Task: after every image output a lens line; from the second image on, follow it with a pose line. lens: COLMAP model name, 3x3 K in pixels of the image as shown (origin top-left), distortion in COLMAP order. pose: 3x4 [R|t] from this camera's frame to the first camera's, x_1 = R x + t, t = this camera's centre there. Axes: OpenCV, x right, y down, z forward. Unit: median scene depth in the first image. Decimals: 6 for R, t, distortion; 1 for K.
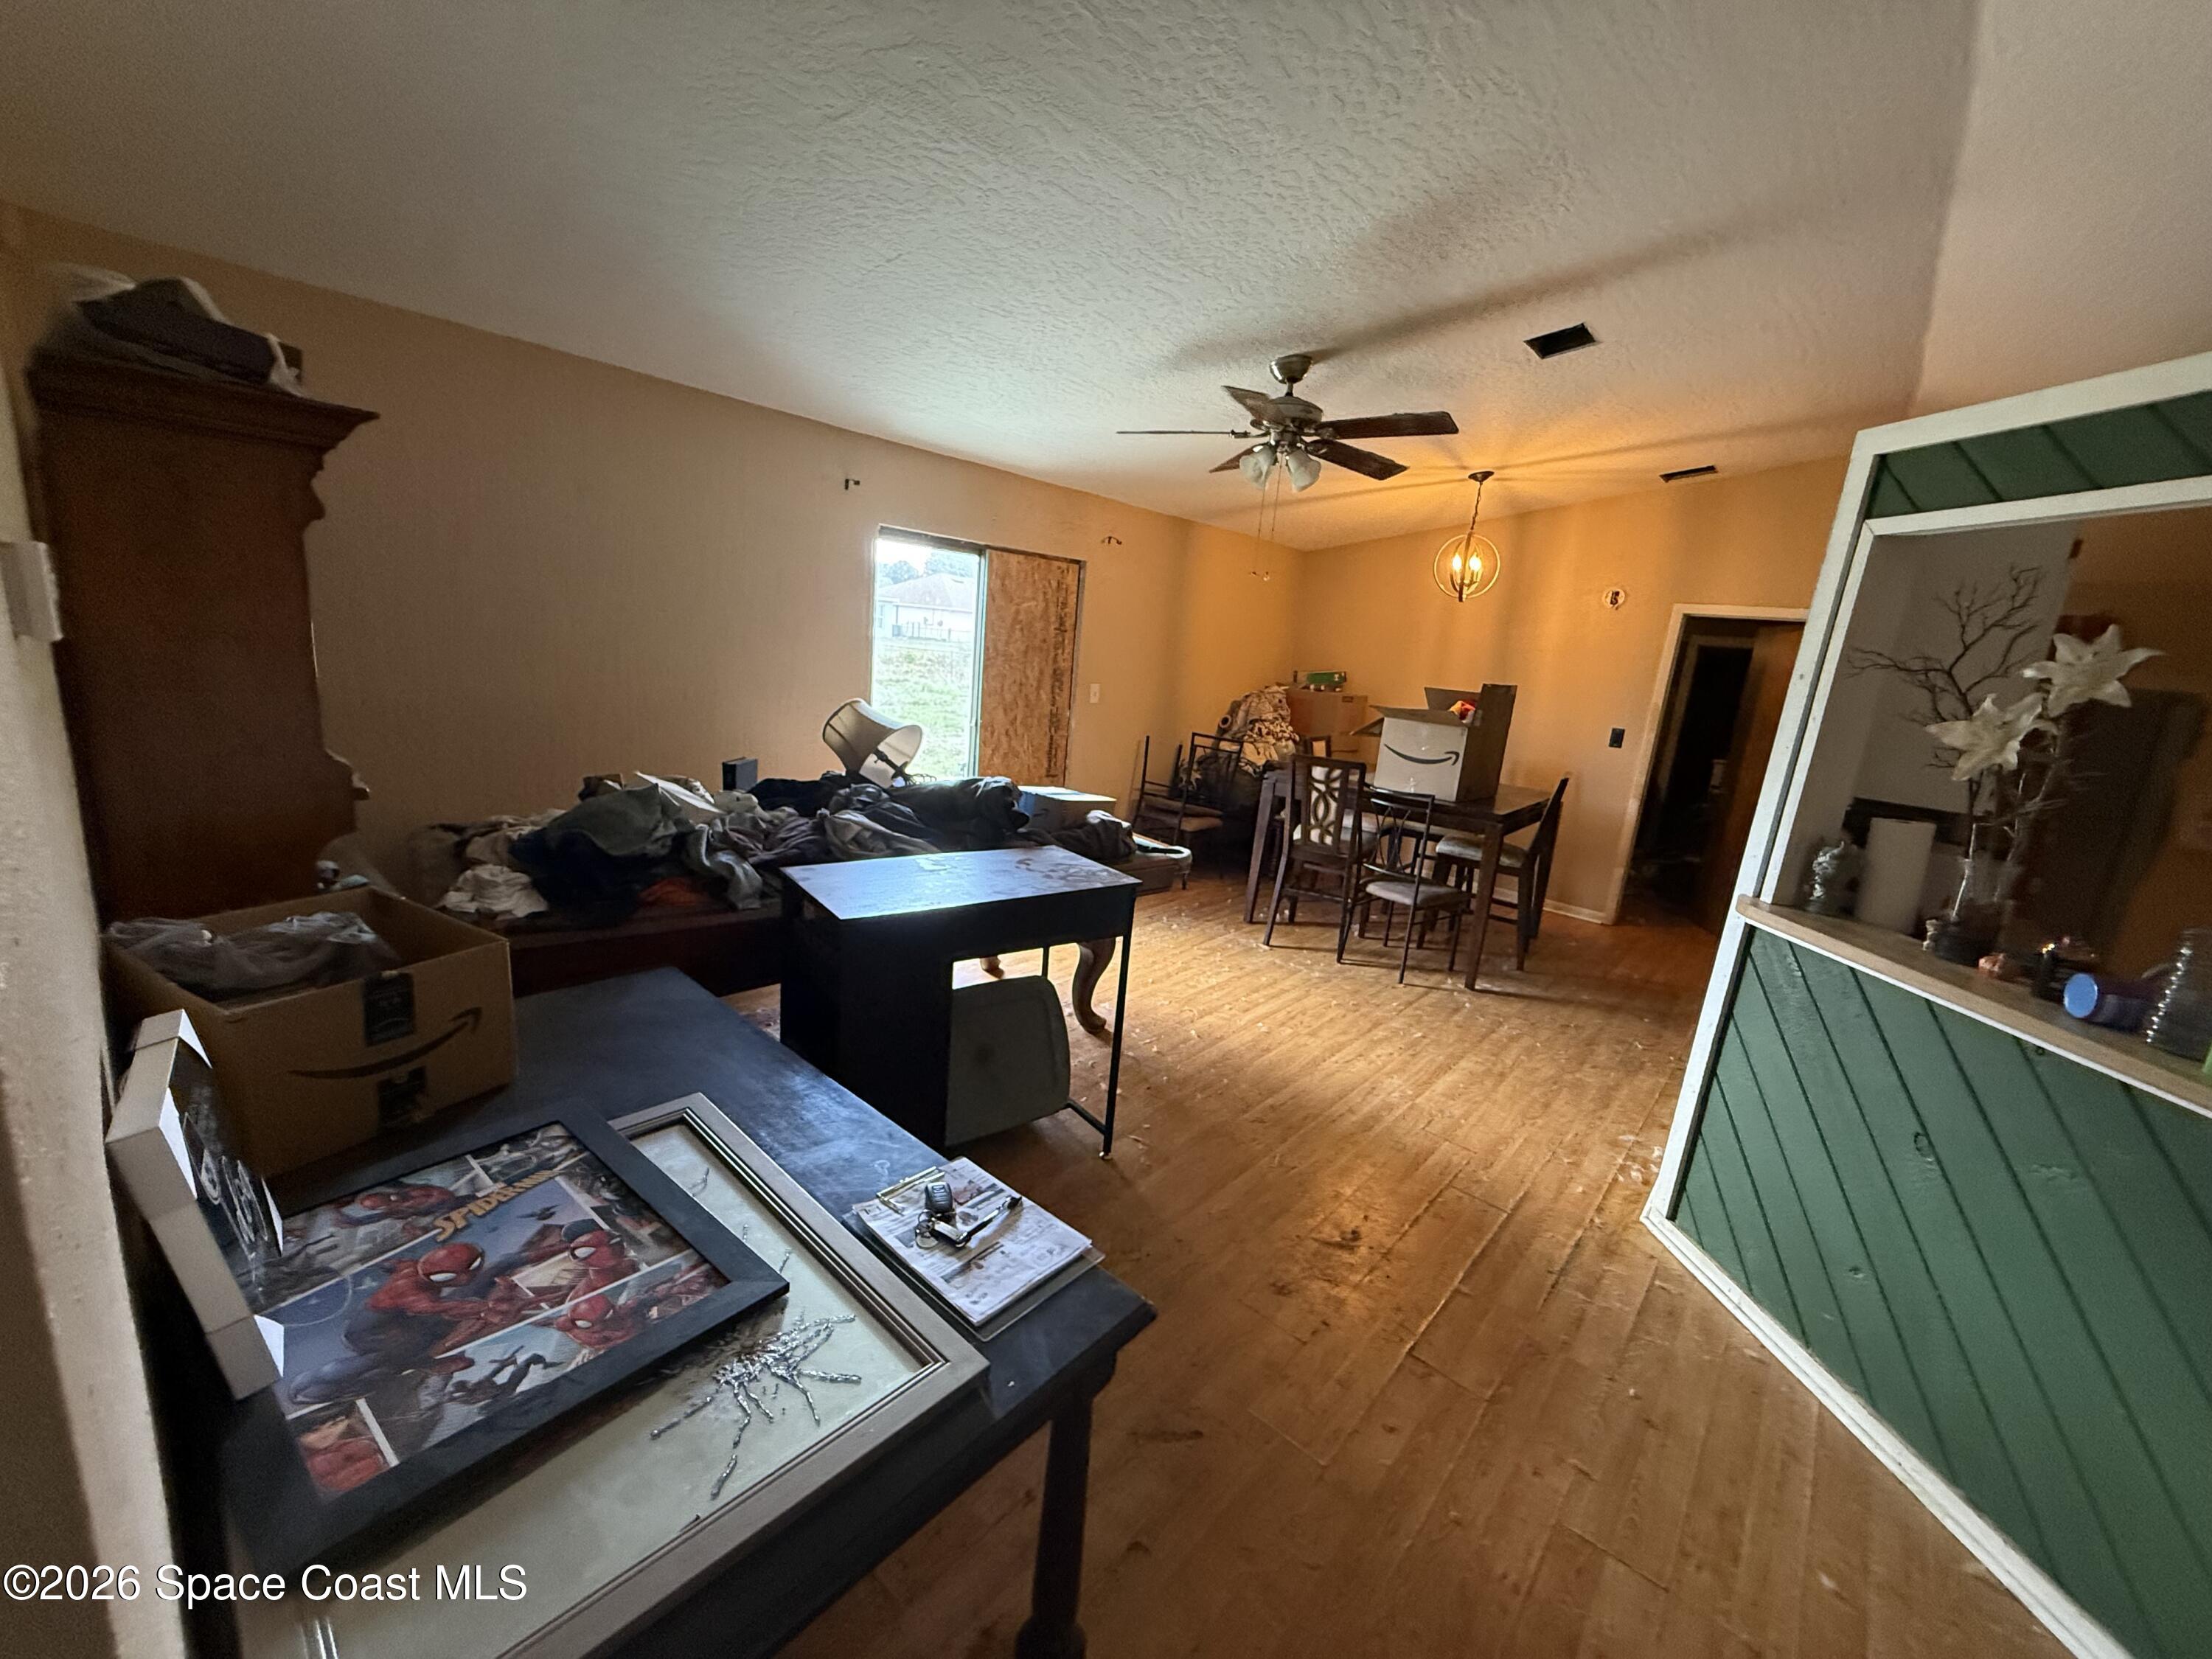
lens RADIAL K [[879.5, 0, 1106.0], [0, 879.5, 829.5], [0, 0, 1]] dist [-0.002187, -0.000282]
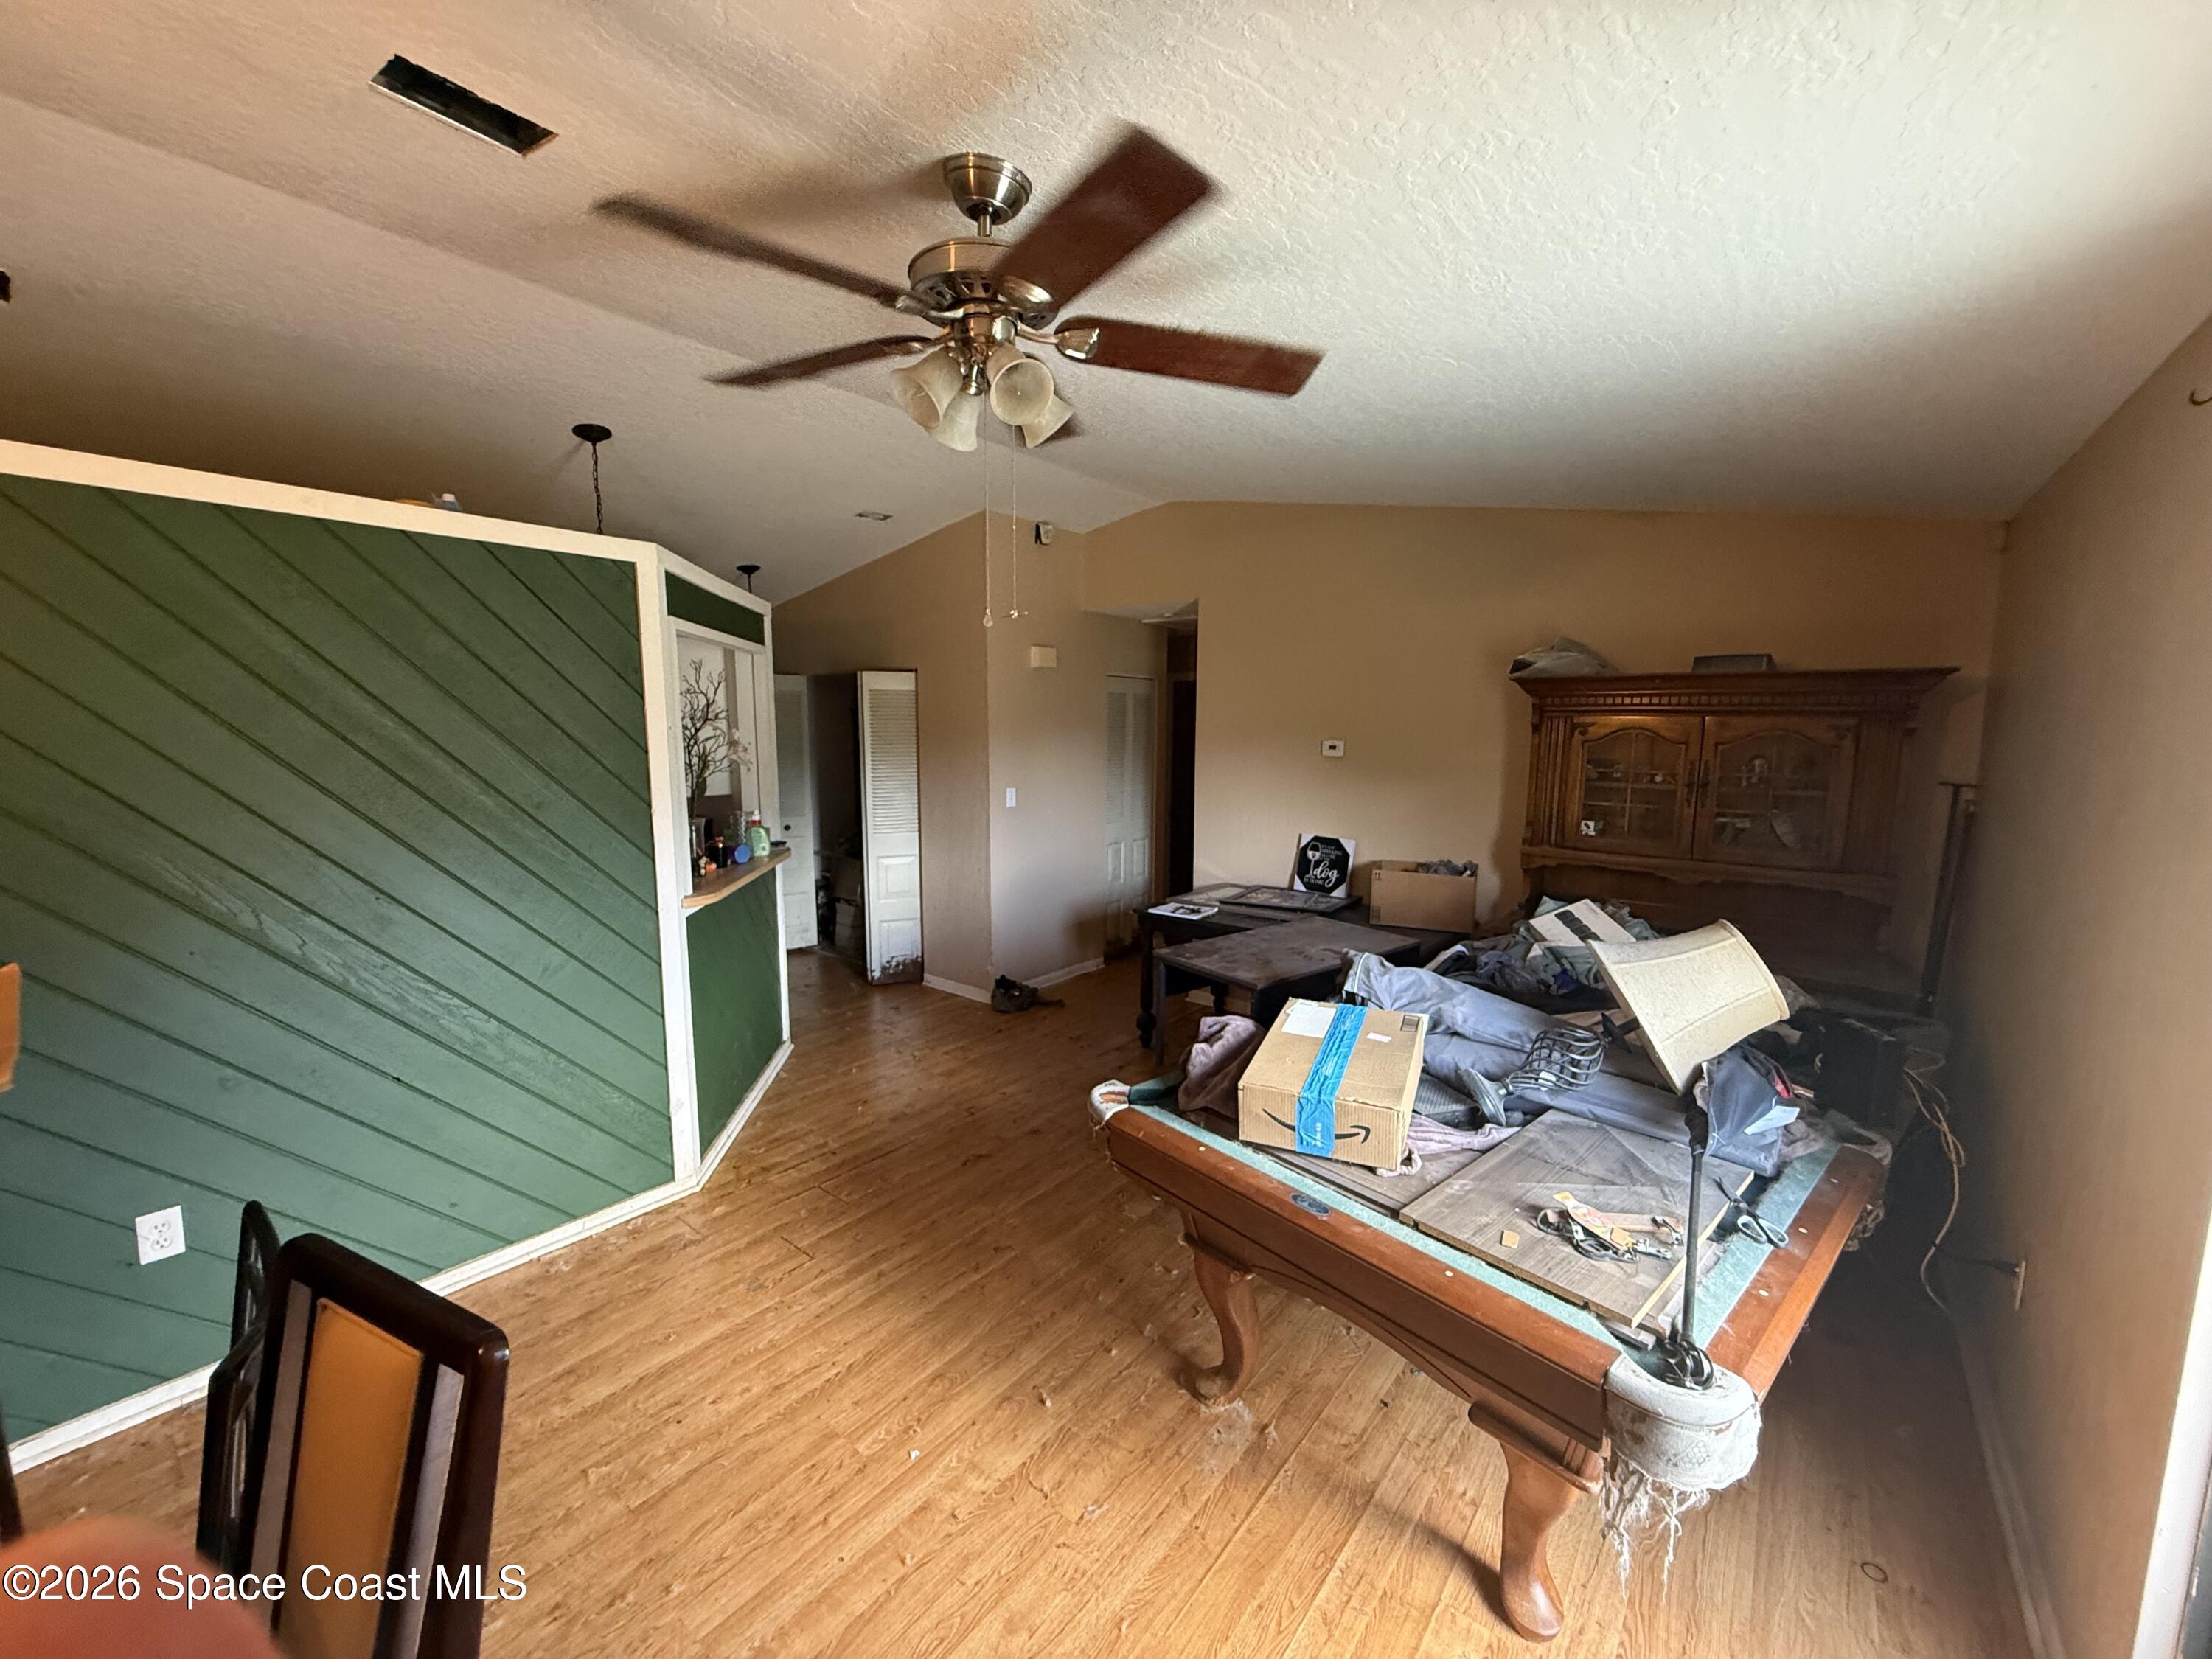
lens RADIAL K [[879.5, 0, 1106.0], [0, 879.5, 829.5], [0, 0, 1]] dist [-0.002187, -0.000282]
pose [[-0.994684, -0.086643, -0.055641, 0.154235], [-0.100246, 0.938299, 0.330978, -0.398431], [0.023531, 0.334797, -0.941997, 1.729800]]
